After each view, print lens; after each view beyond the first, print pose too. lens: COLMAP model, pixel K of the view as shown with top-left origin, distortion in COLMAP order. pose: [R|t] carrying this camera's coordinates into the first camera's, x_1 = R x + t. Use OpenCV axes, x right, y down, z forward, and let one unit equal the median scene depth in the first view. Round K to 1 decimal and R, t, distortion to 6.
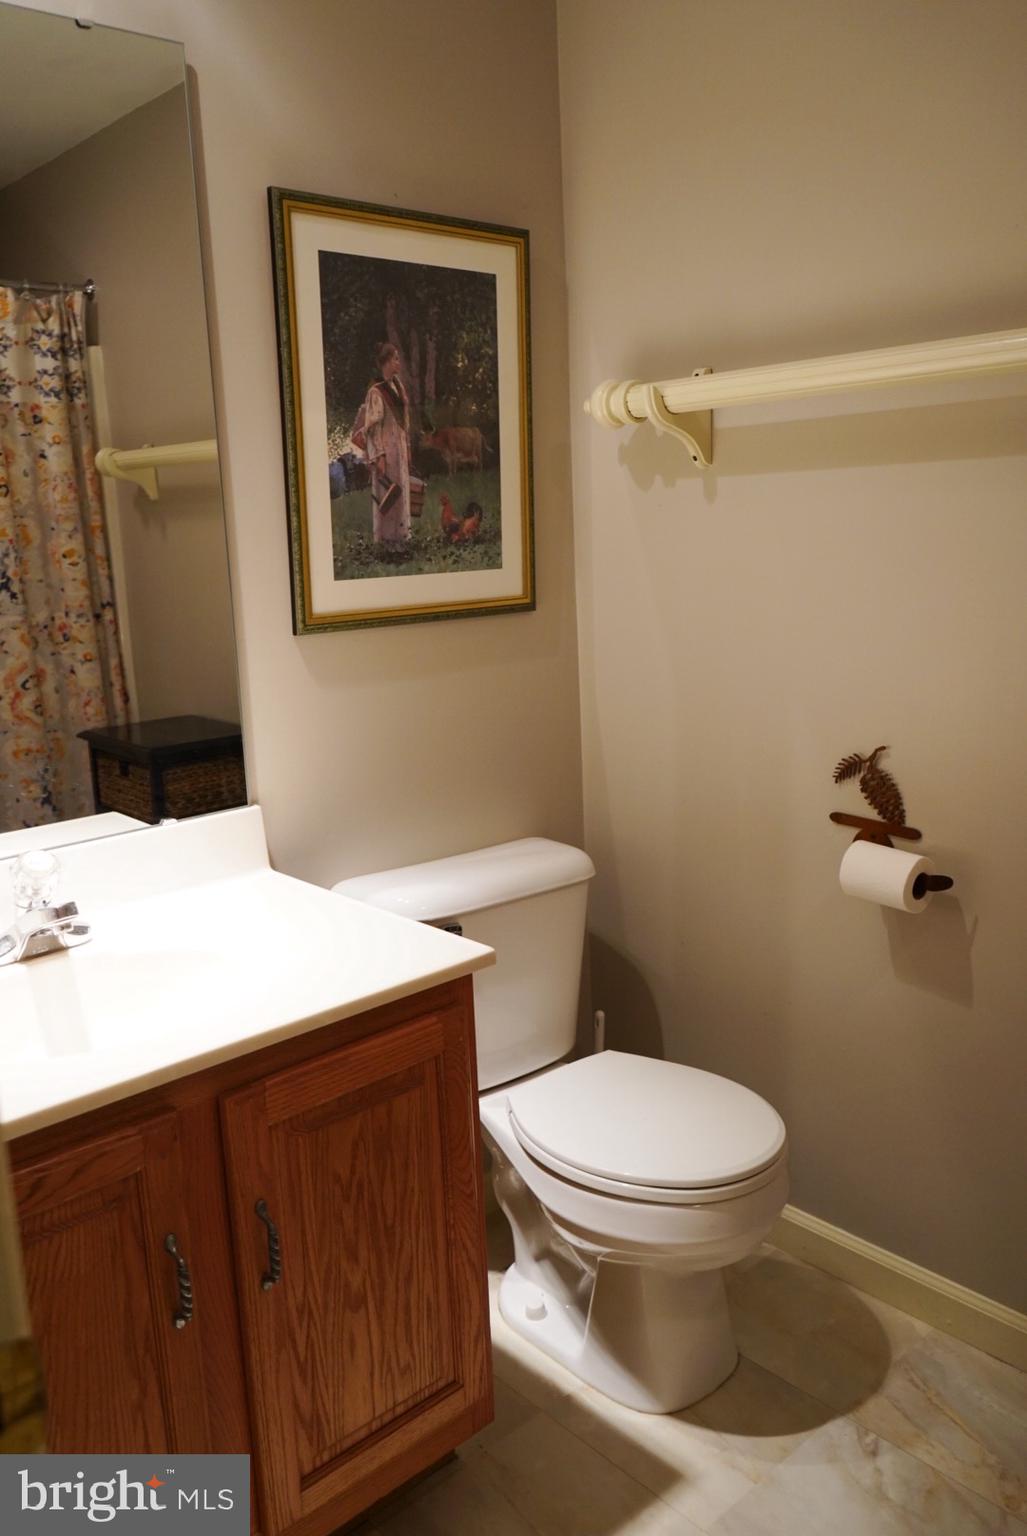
lens RADIAL K [[1235.5, 0, 514.3], [0, 1235.5, 766.7], [0, 0, 1]] dist [-0.007957, 0.009796]
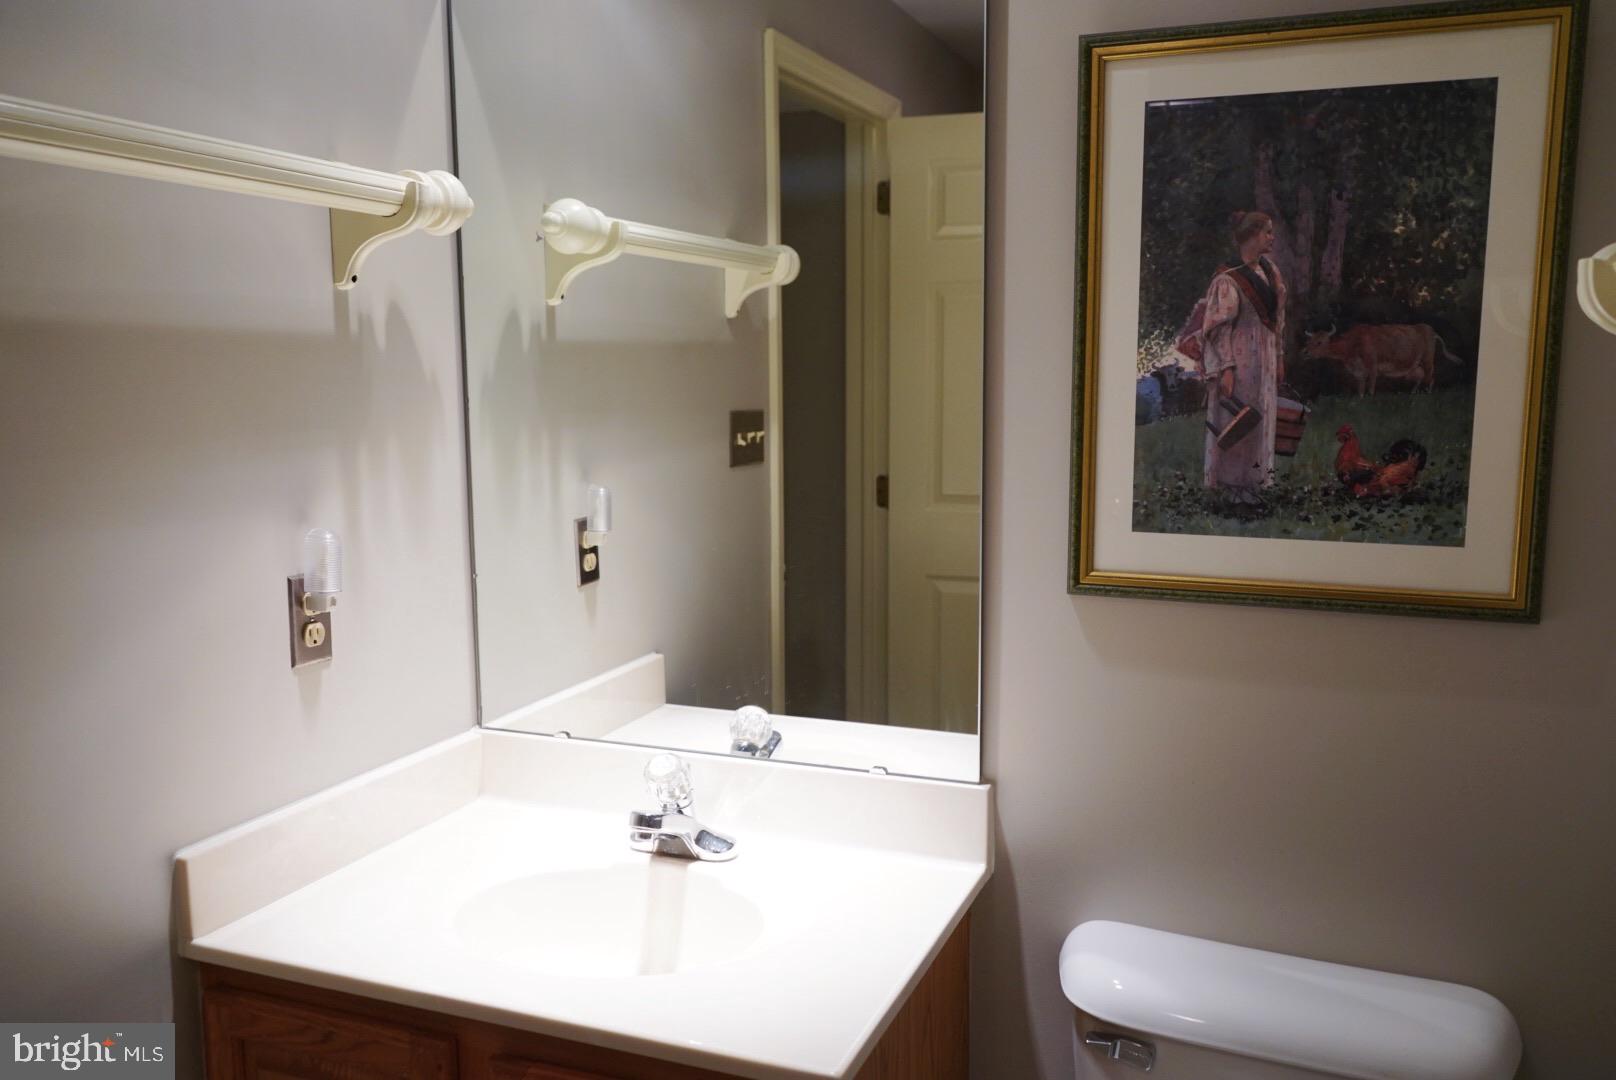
lens RADIAL K [[1299.9, 0, 809.0], [0, 1299.9, 545.0], [0, 0, 1]] dist [-0.007957, 0.009796]
pose [[0.439920, 0.153776, -0.884773, 0.459575], [-0.196121, 0.977900, 0.072448, -0.158184], [0.876360, 0.141651, 0.460357, 0.455891]]
